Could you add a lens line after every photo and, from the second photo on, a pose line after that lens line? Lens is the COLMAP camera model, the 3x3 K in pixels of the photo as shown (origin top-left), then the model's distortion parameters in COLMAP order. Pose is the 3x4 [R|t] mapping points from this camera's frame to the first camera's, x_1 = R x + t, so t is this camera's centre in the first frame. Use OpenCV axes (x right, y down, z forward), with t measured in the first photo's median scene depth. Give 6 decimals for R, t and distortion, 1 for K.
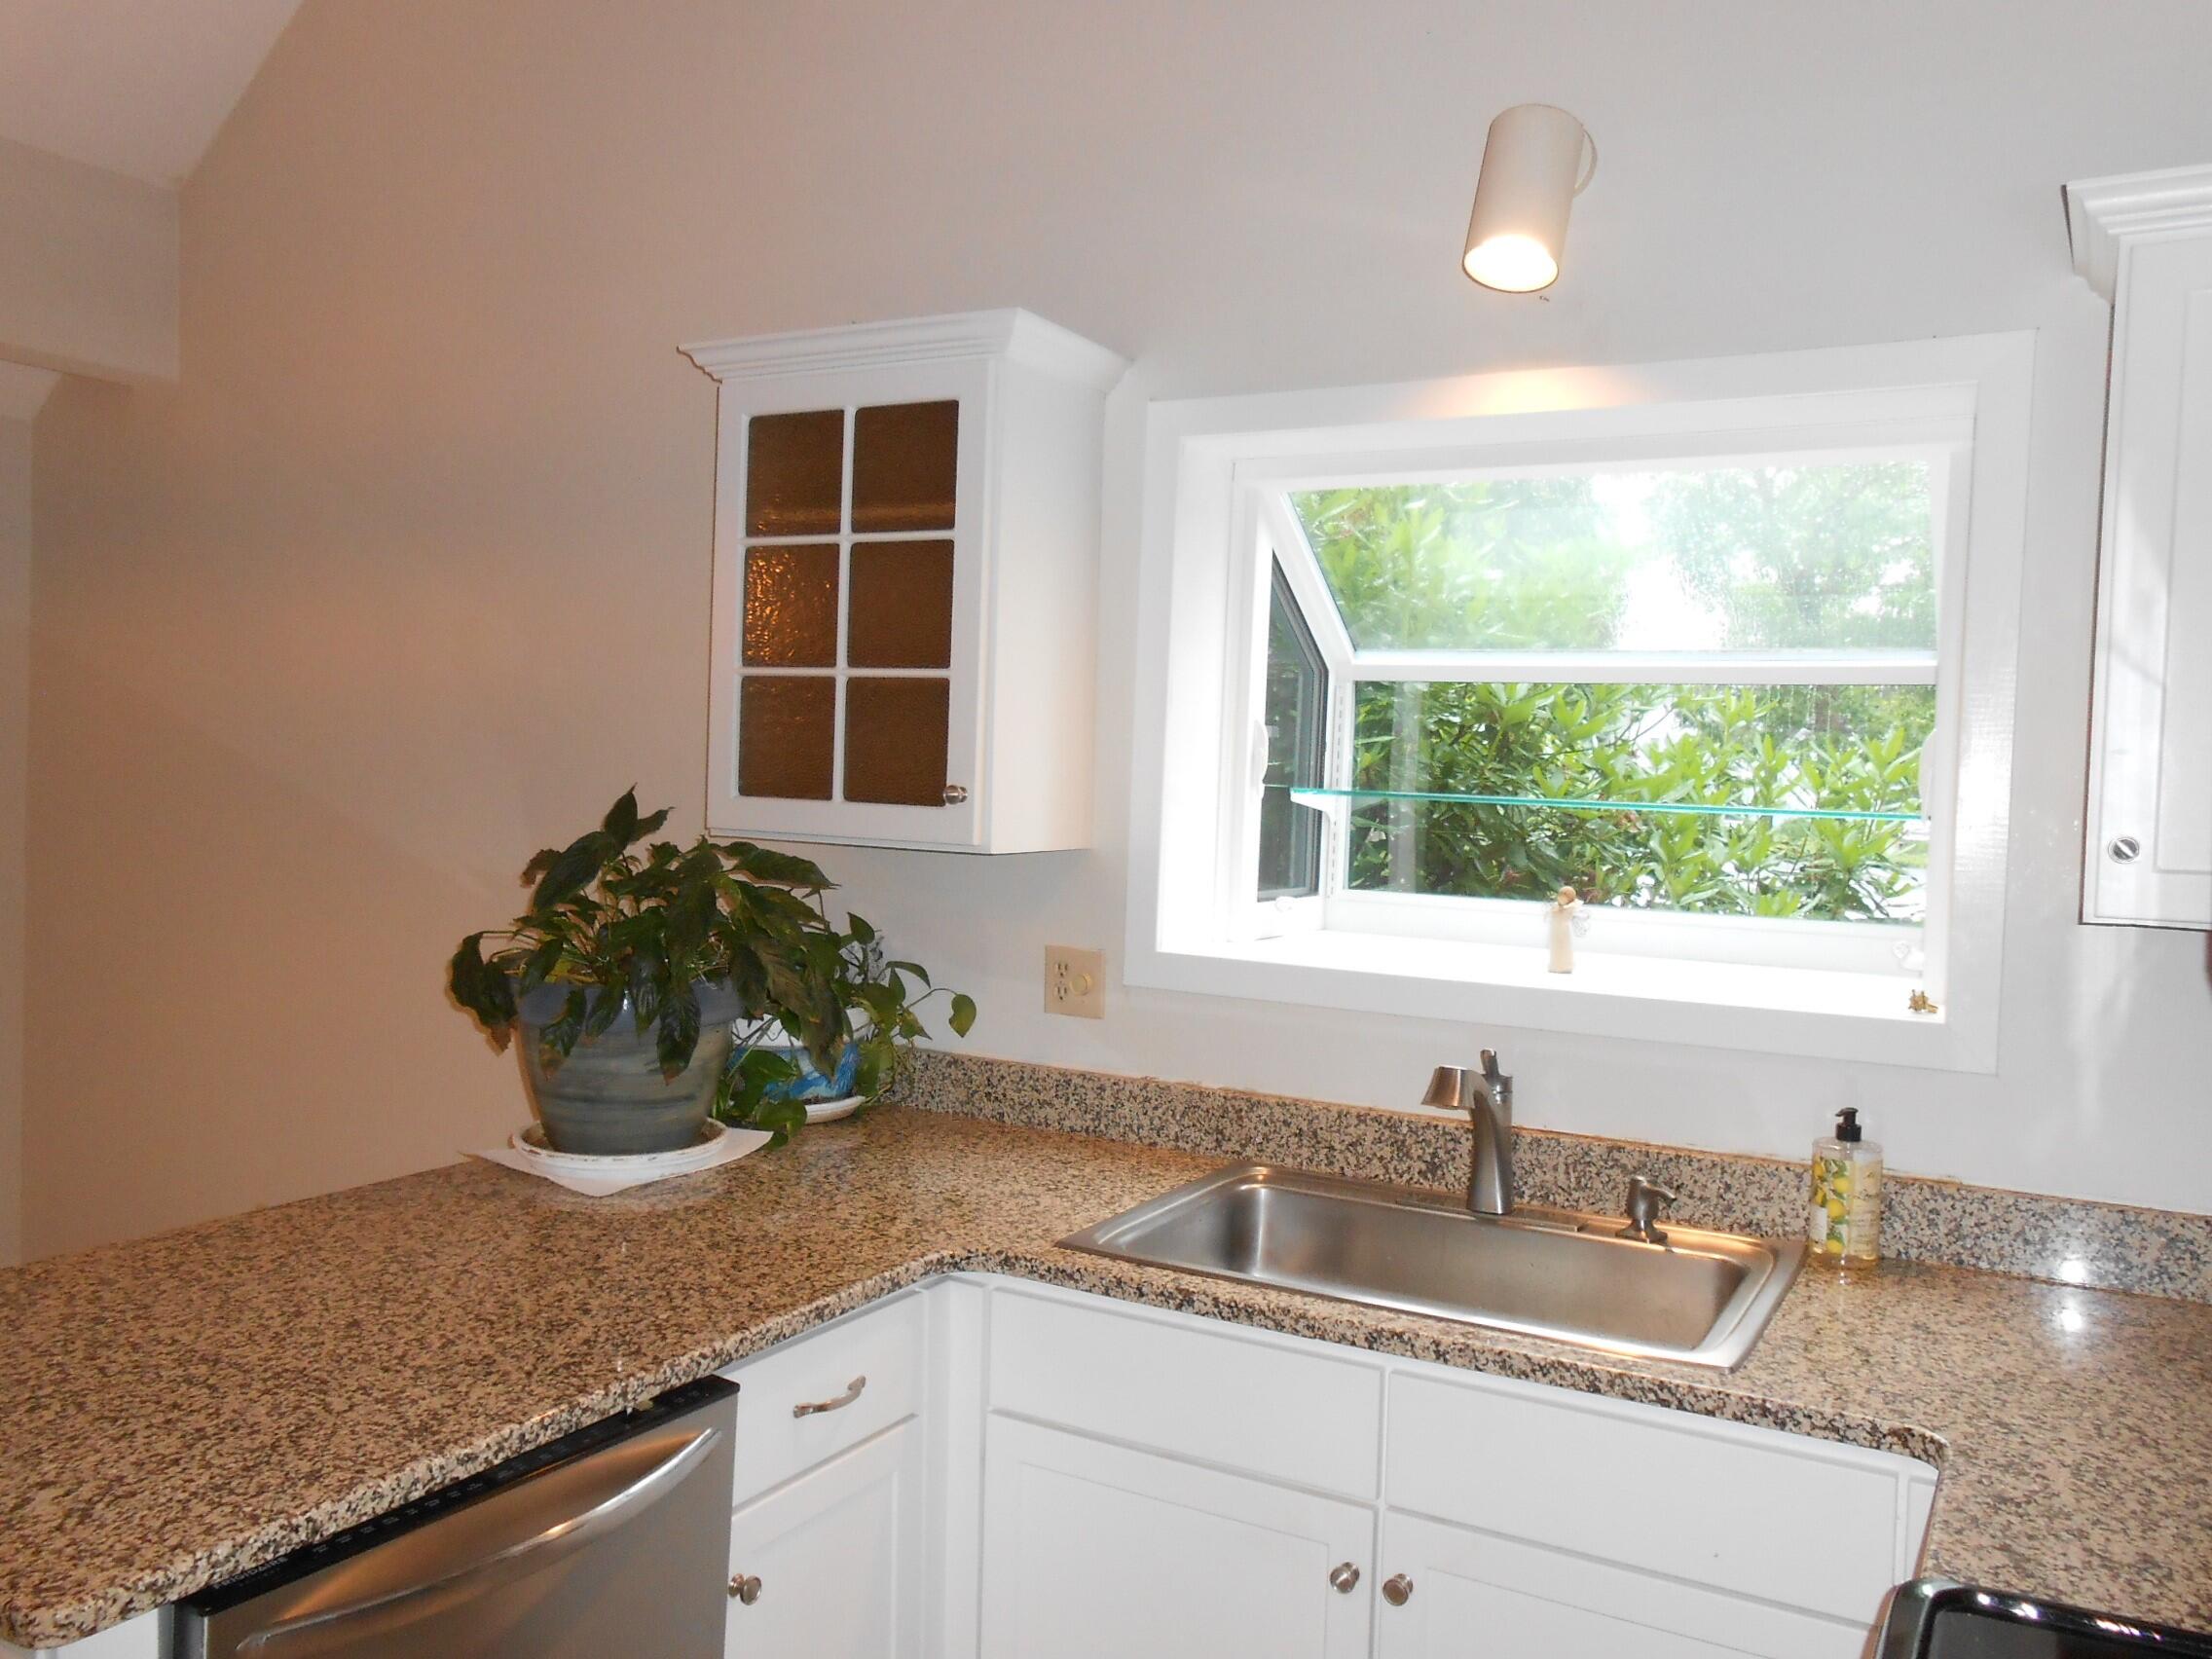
lens RADIAL K [[1741.1, 0, 1107.8], [0, 1741.1, 807.1], [0, 0, 1]] dist [-0.042933, 0.029571]
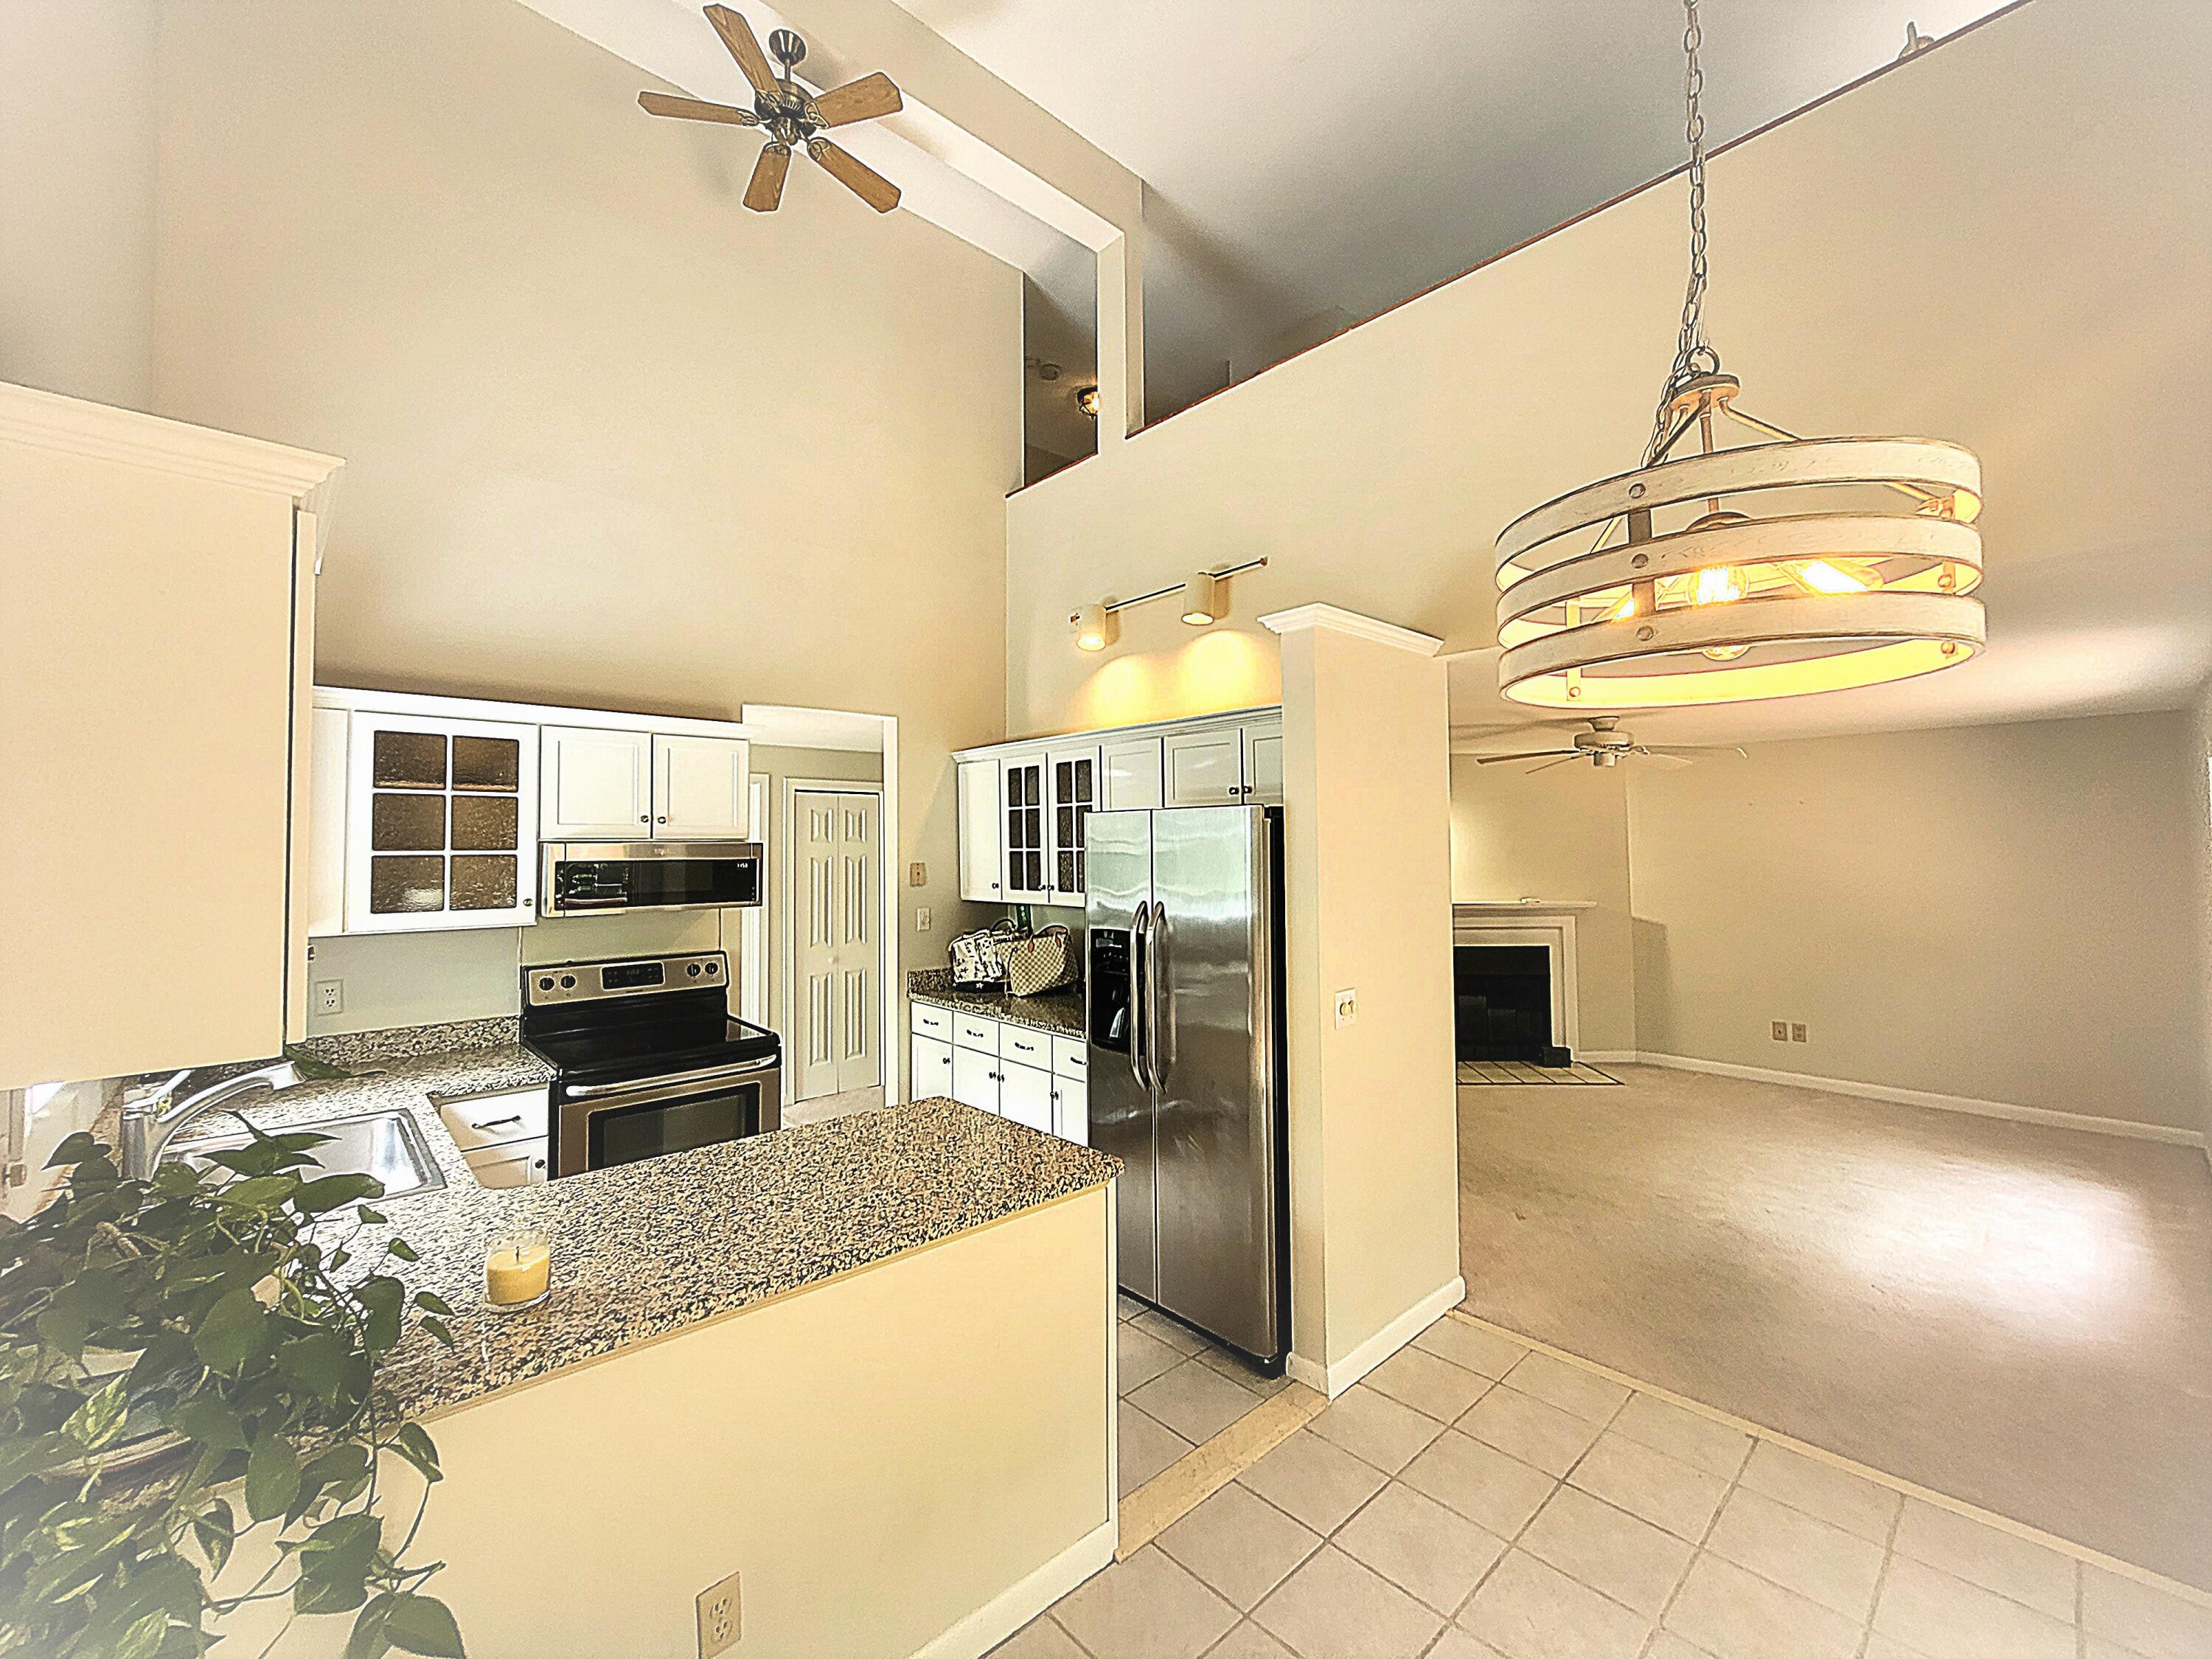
lens RADIAL K [[907.9, 0, 1106.0], [0, 907.9, 829.5], [0, 0, 1]] dist [0.000946, 0.000432]
pose [[-0.952000, -0.026823, 0.304922, -1.002077], [-0.020477, 0.999502, 0.023990, -0.151376], [-0.305413, 0.016594, -0.952075, 1.795146]]
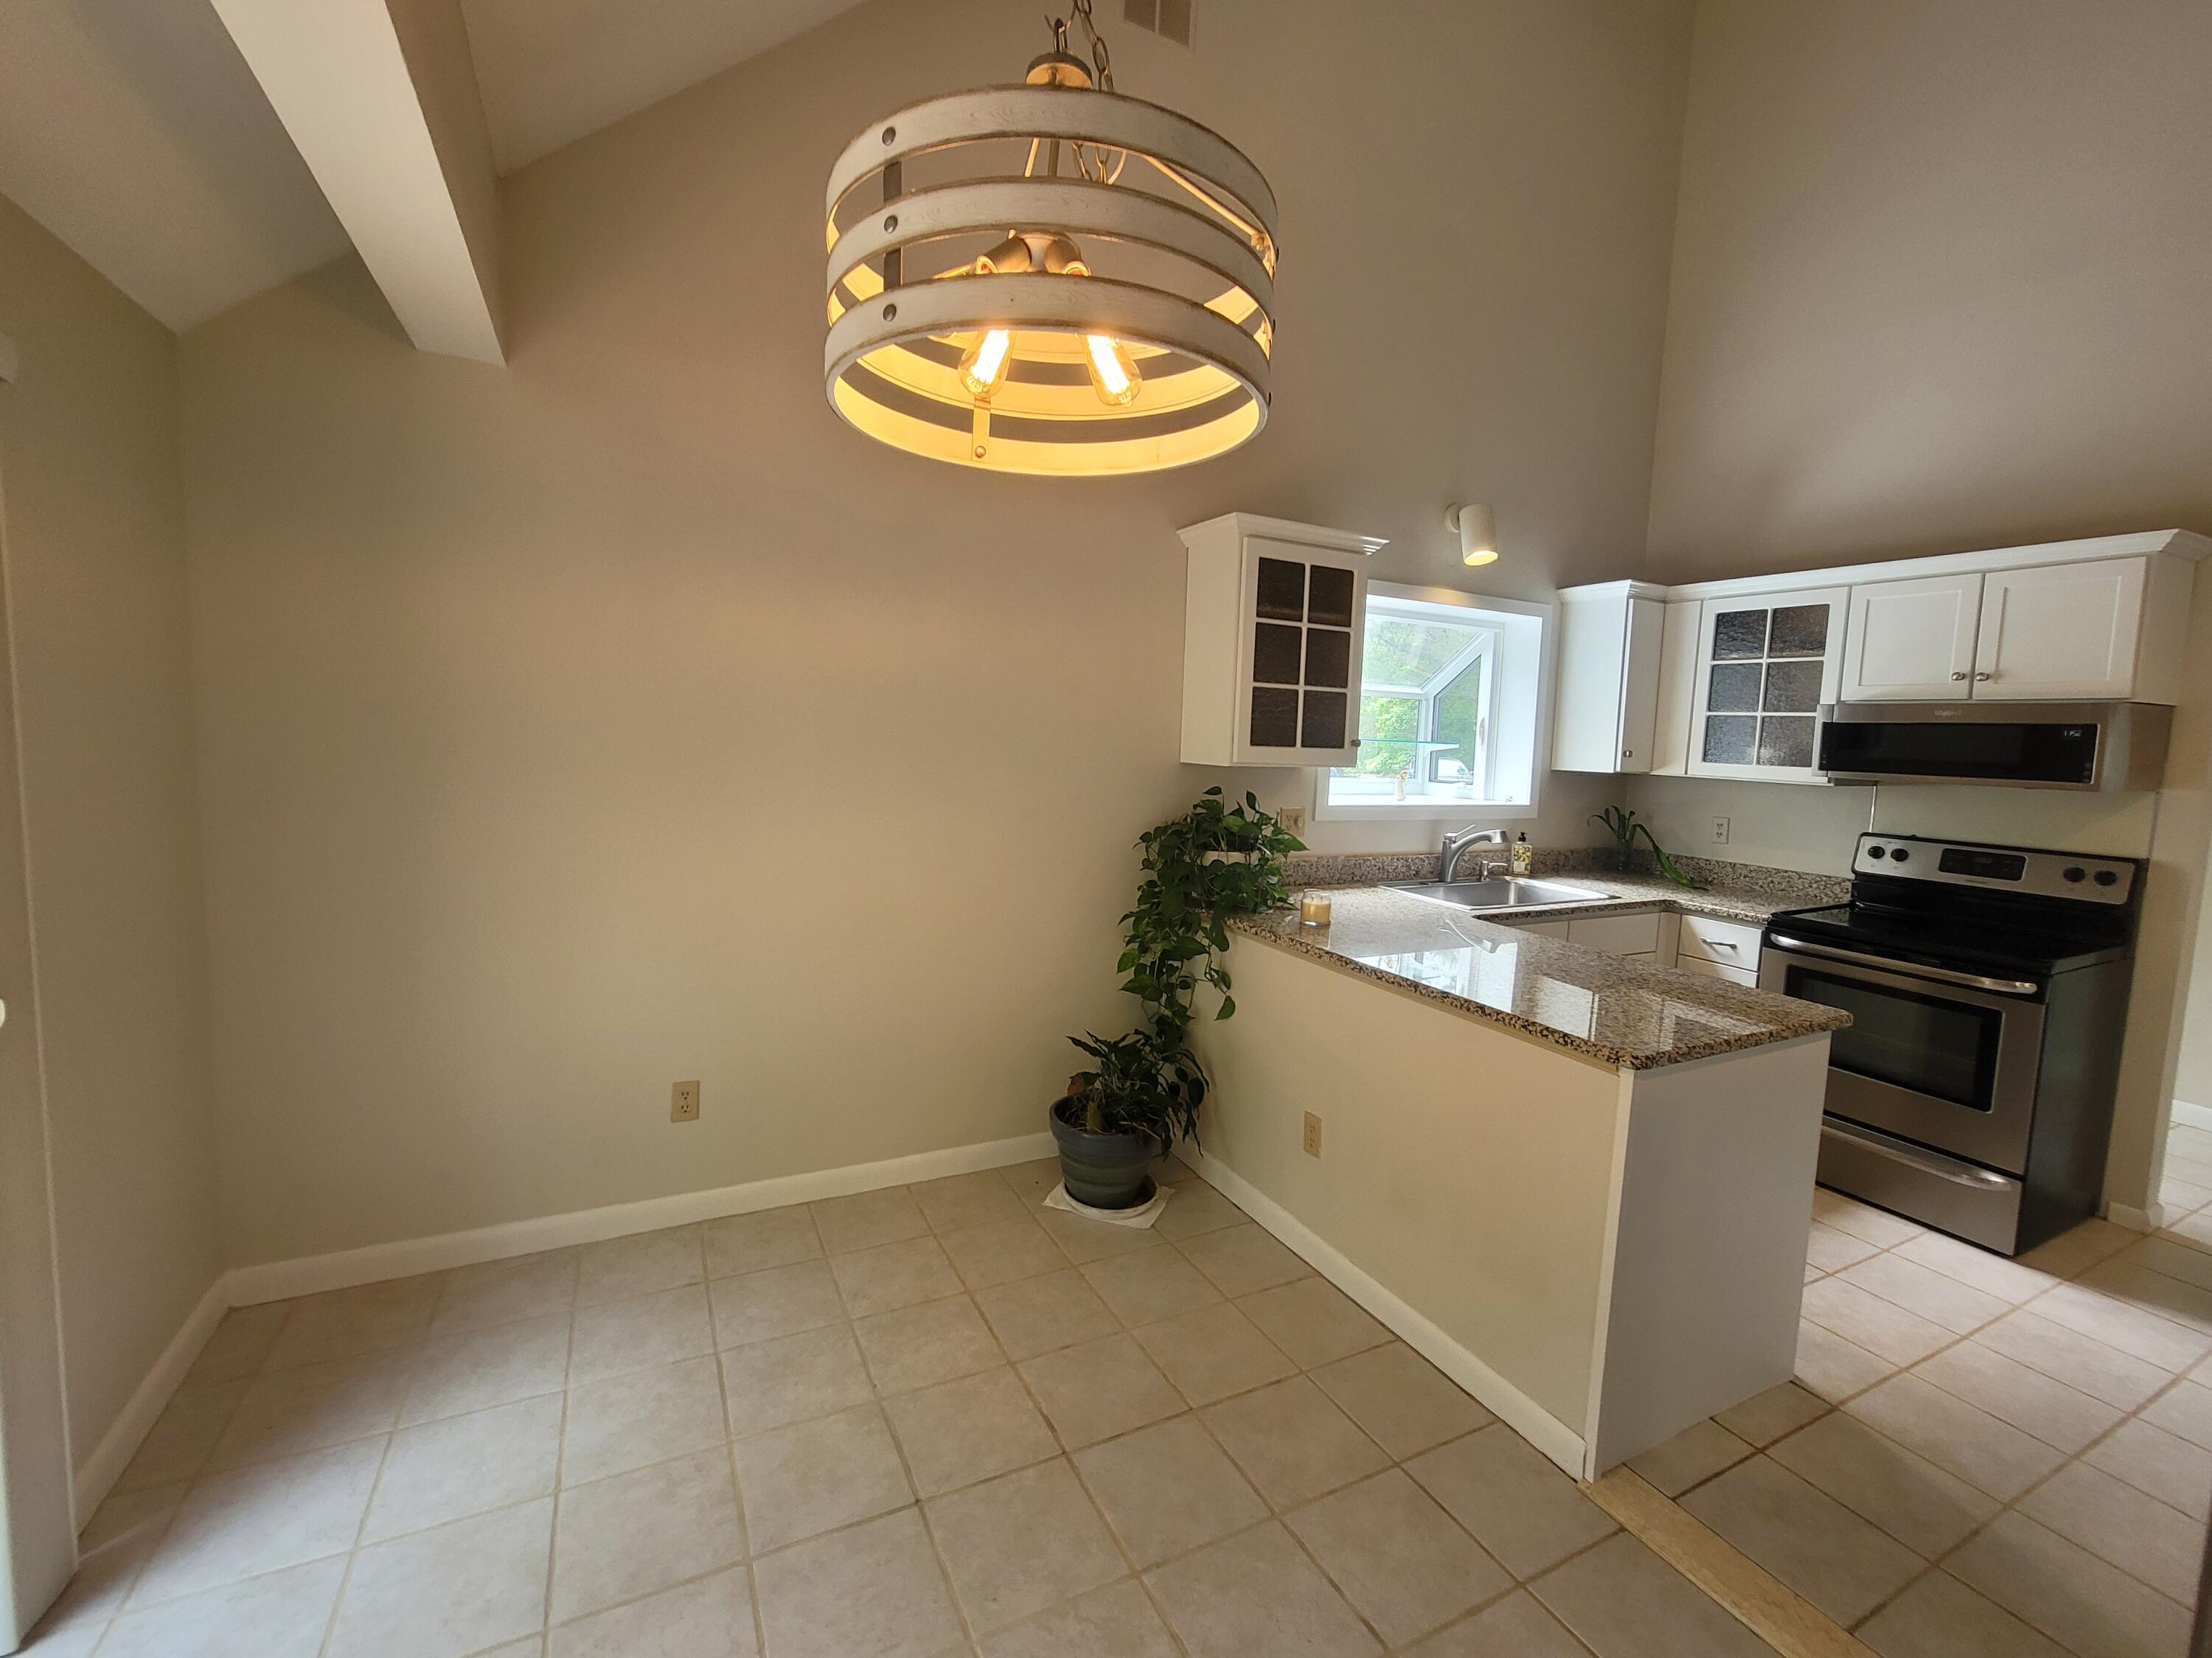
lens RADIAL K [[907.8, 0, 1106.0], [0, 907.8, 829.0], [0, 0, 1]] dist [0.000946, 0.000432]
pose [[0.556673, -0.106773, 0.823841, -1.657726], [0.007639, 0.992322, 0.123447, -0.058606], [-0.830697, -0.062426, 0.553214, 0.748870]]
